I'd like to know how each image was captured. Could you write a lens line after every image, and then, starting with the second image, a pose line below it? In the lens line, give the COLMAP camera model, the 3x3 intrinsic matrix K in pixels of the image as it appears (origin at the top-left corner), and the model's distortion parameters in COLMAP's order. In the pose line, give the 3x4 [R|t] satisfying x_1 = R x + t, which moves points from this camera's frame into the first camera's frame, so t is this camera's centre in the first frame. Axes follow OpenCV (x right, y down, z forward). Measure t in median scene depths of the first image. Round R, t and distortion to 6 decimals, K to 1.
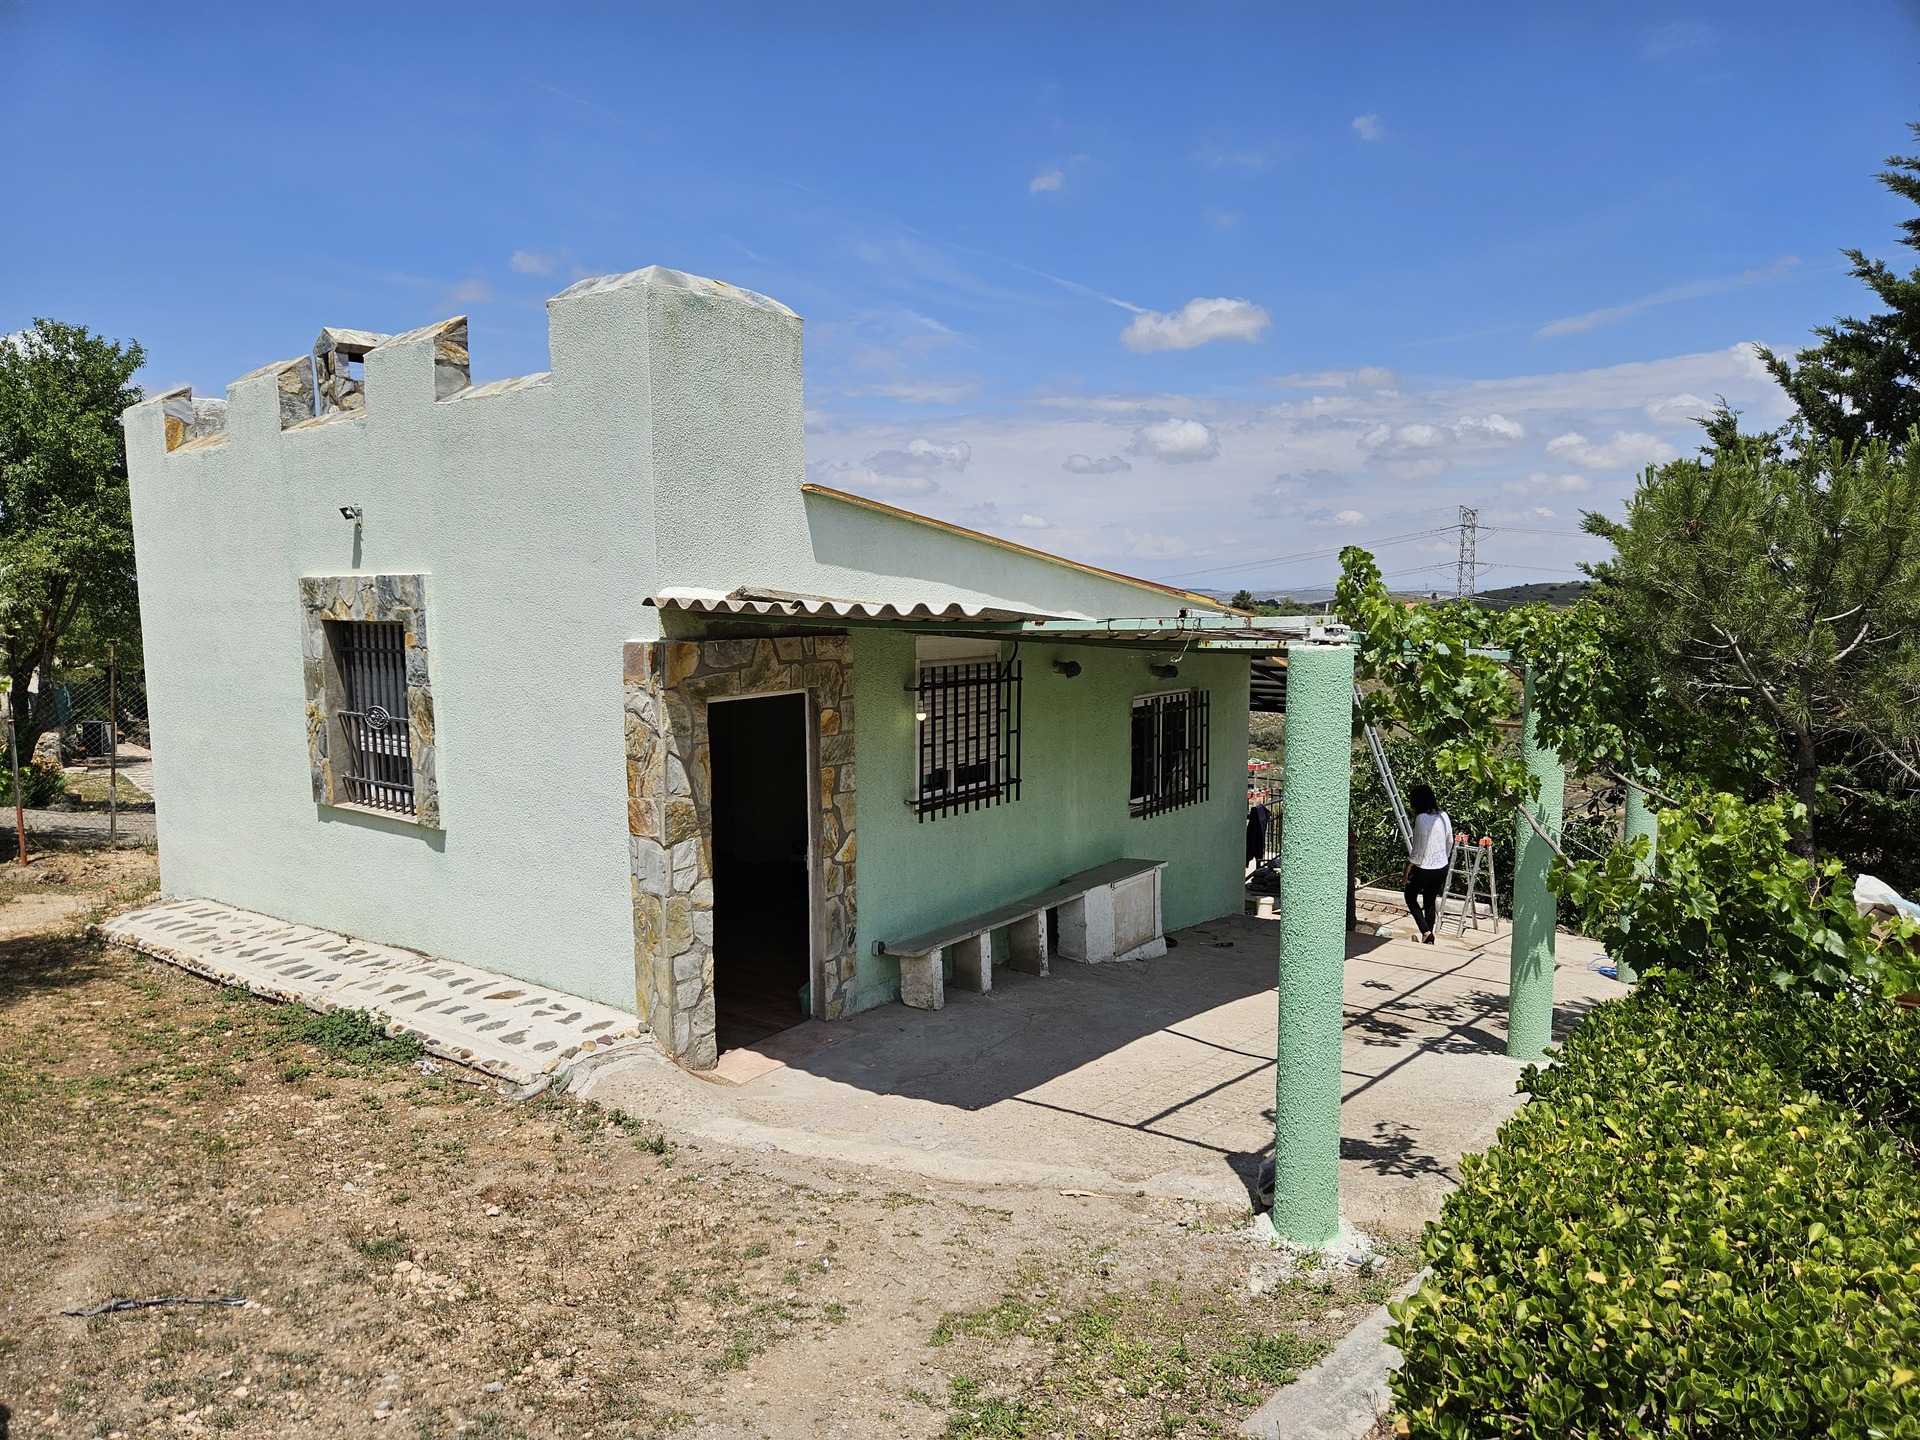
lens RADIAL K [[1288.9, 0, 951.8], [0, 1288.9, 746.5], [0, 0, 1]] dist [0.072908, -0.060193]
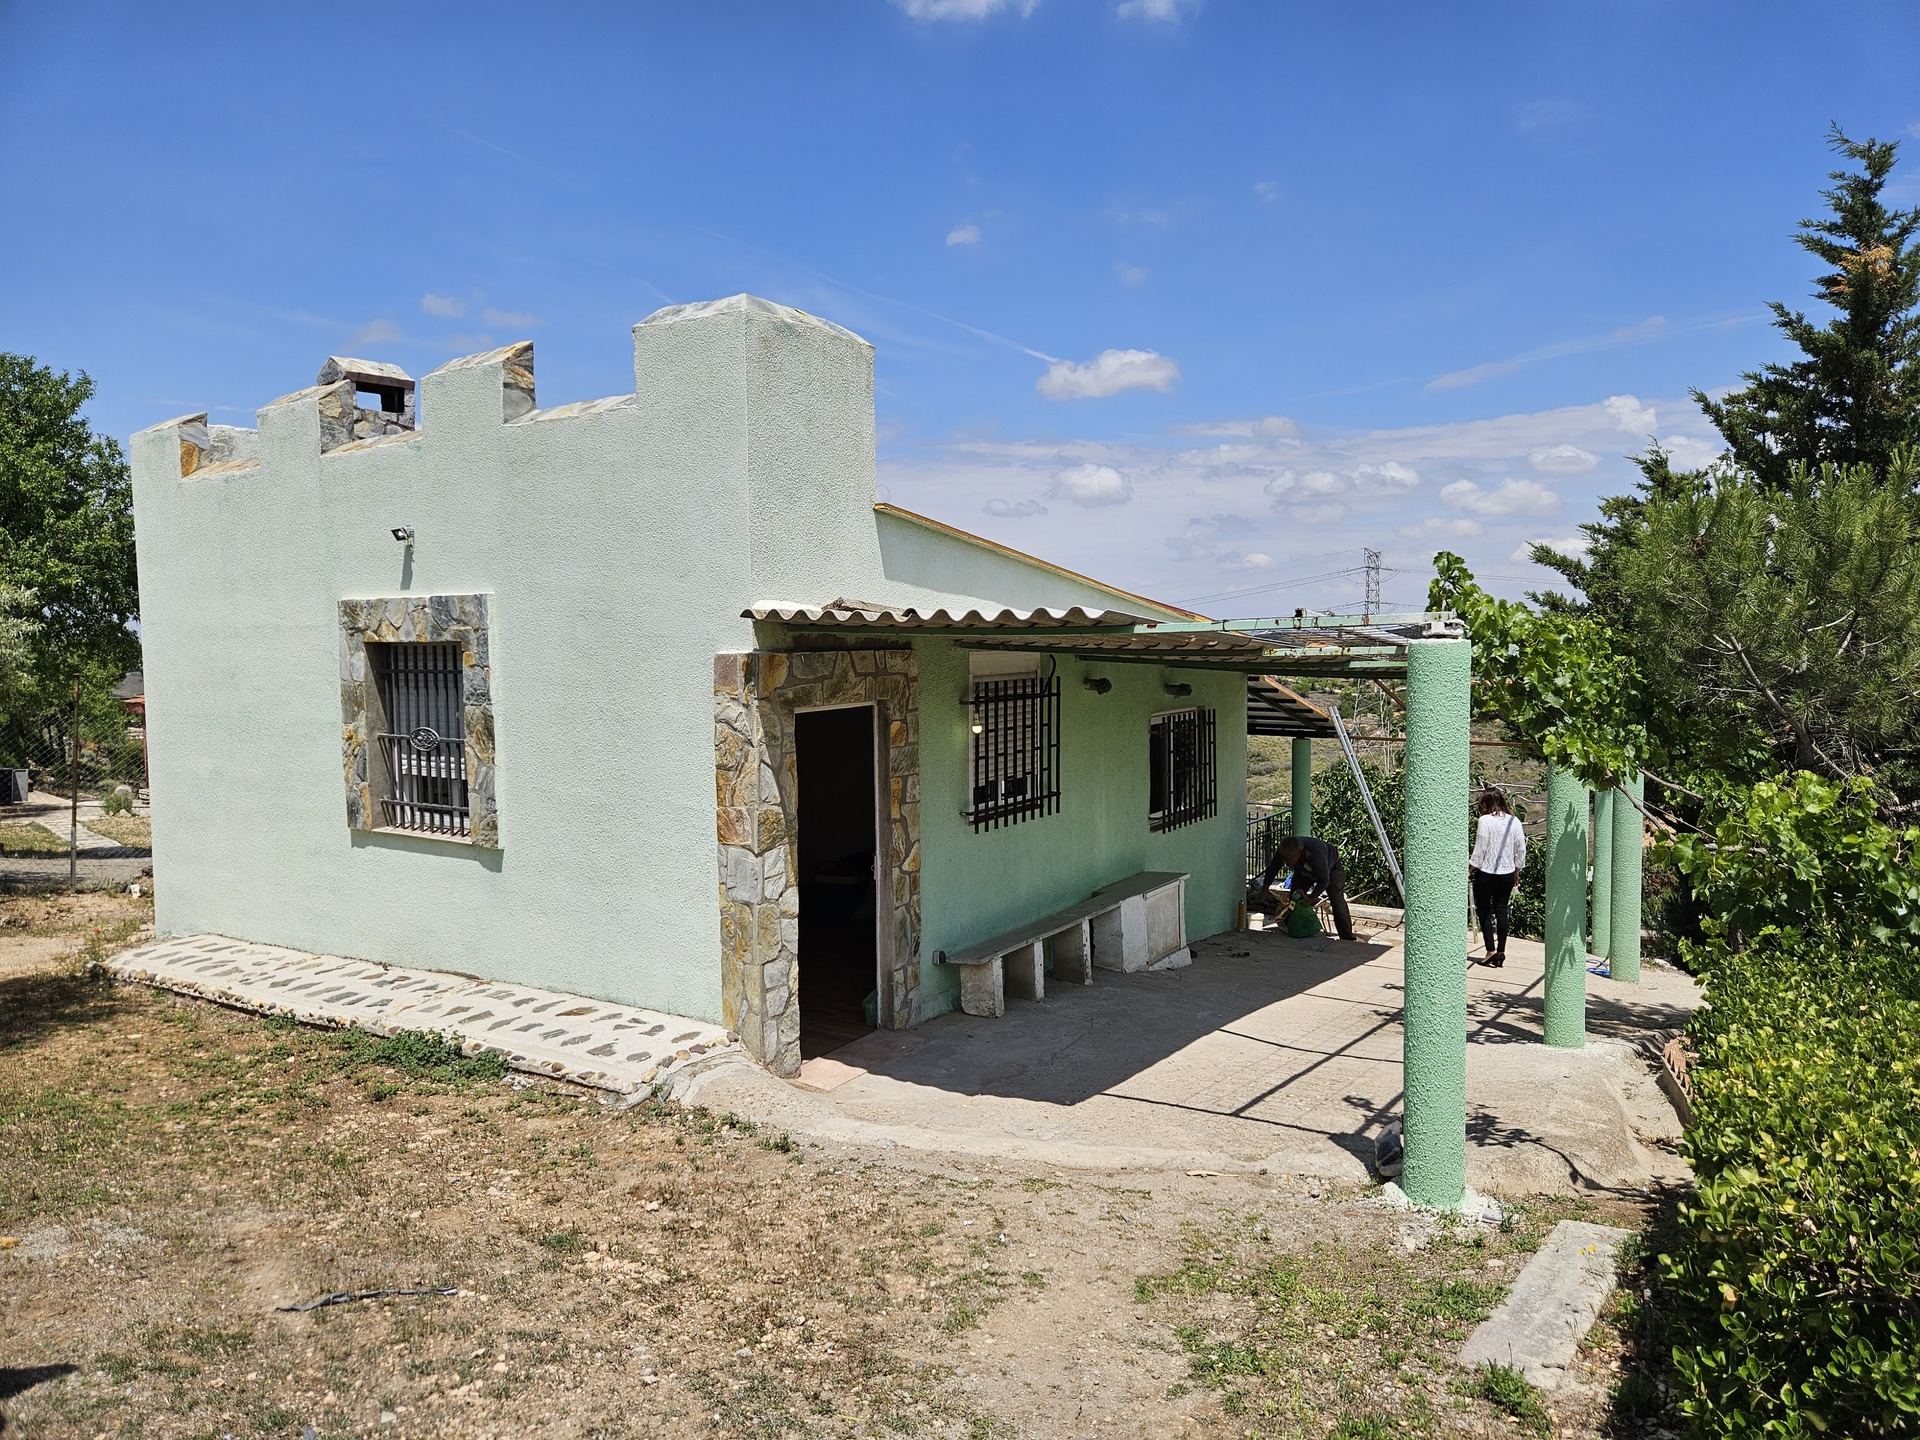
lens RADIAL K [[1288.9, 0, 978.3], [0, 1288.9, 719.2], [0, 0, 1]] dist [0.072908, -0.060193]
pose [[0.996684, -0.011357, 0.080579, -0.107422], [0.015557, 0.998542, -0.051689, 0.022189], [-0.079875, 0.052771, 0.995407, -0.024436]]
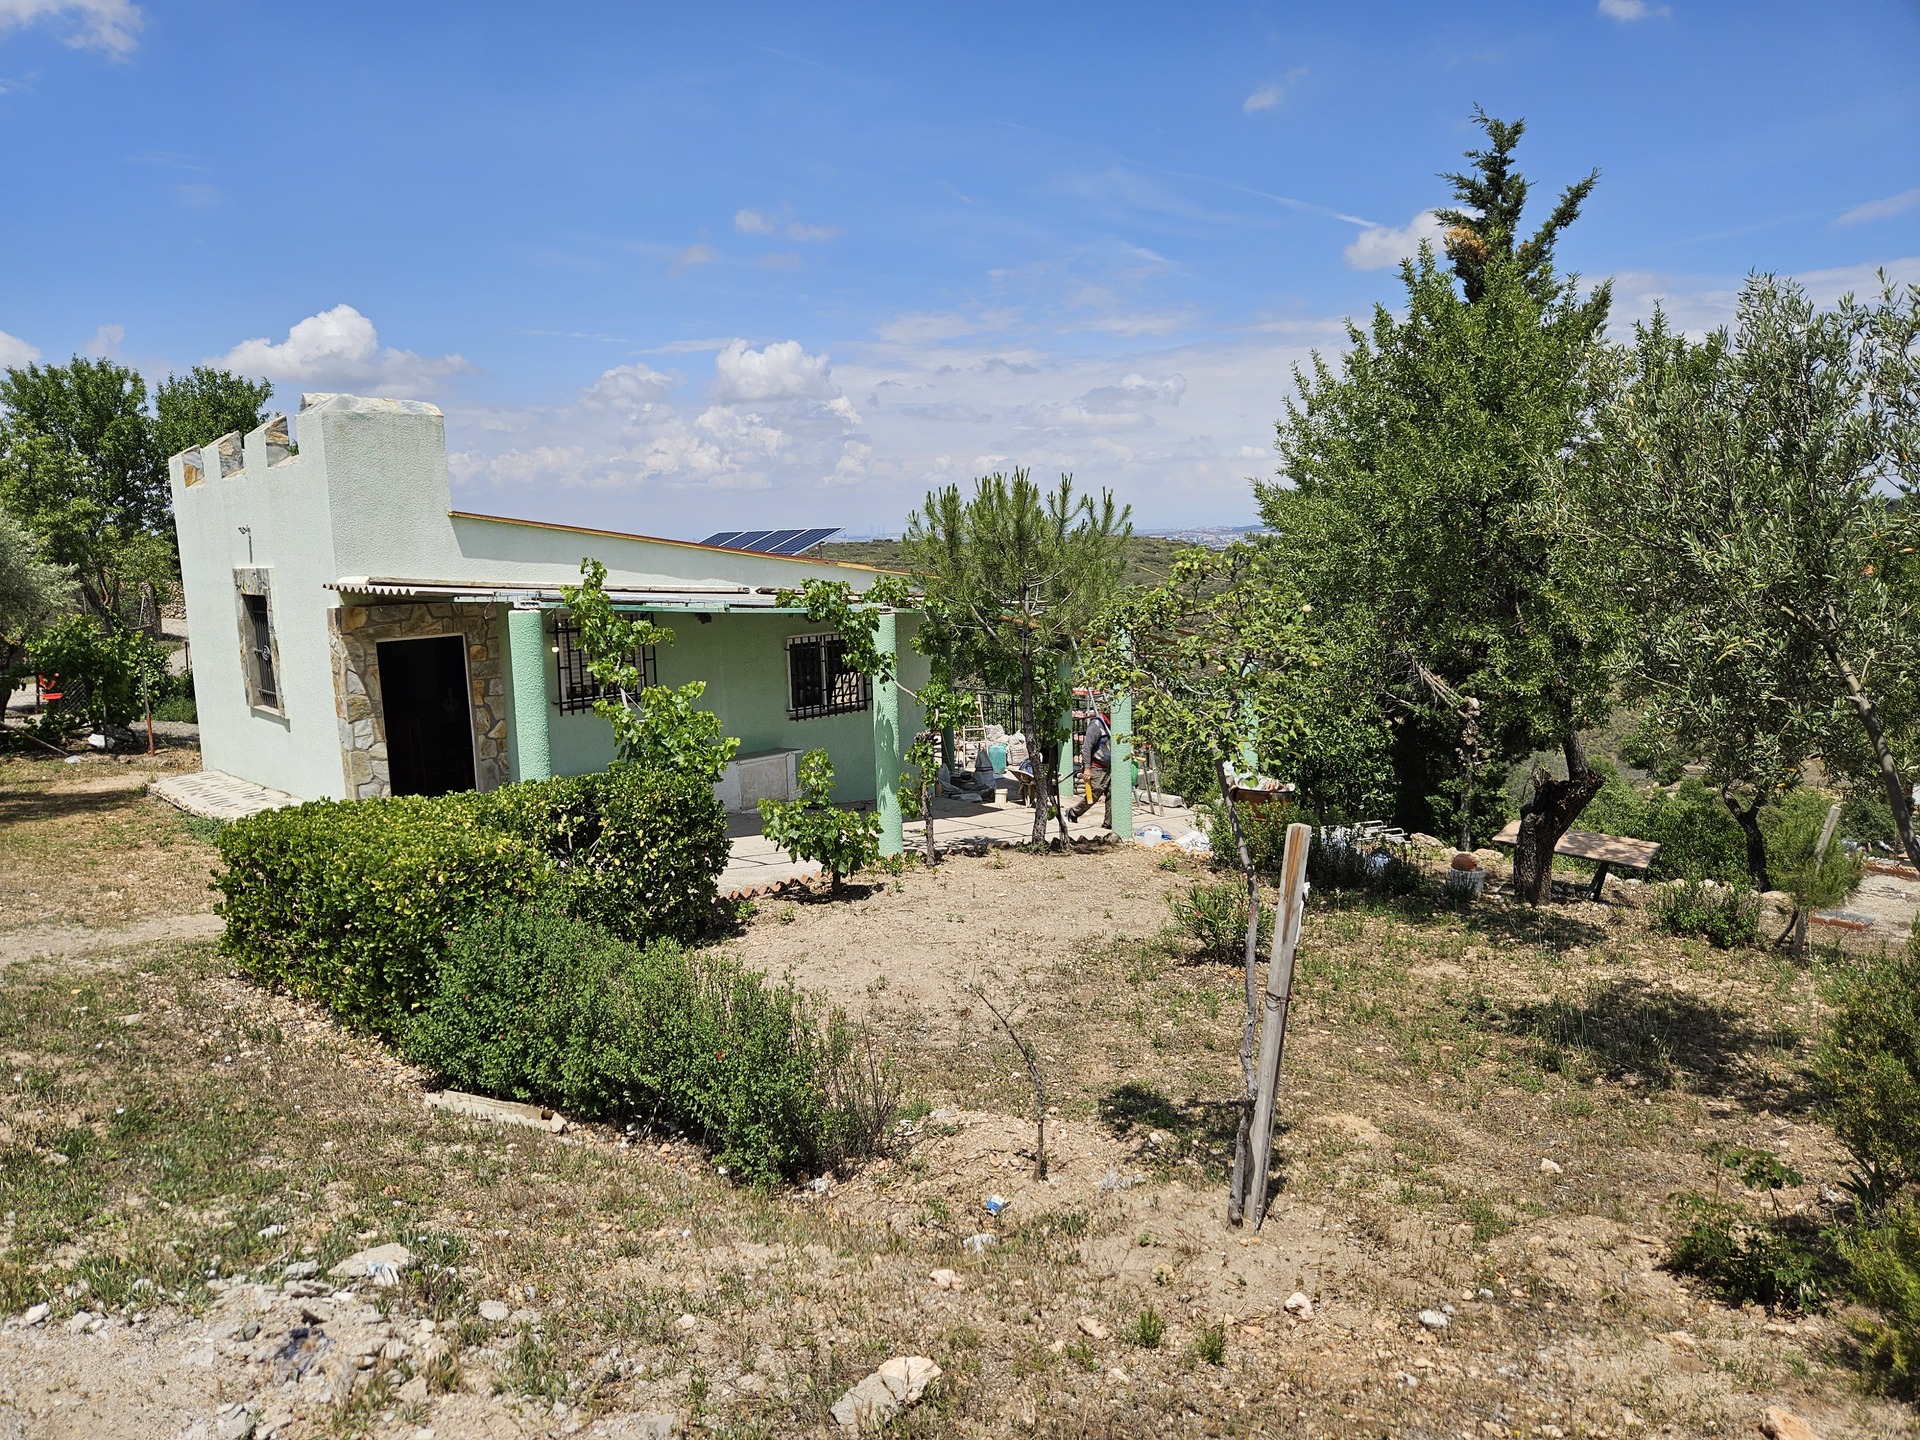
lens RADIAL K [[1288.9, 0, 930.9], [0, 1288.9, 711.4], [0, 0, 1]] dist [0.072908, -0.060193]
pose [[0.983390, -0.000286, -0.181505, 0.742626], [0.003743, 0.999818, 0.018702, 0.025857], [0.181467, -0.019071, 0.983212, -0.516052]]
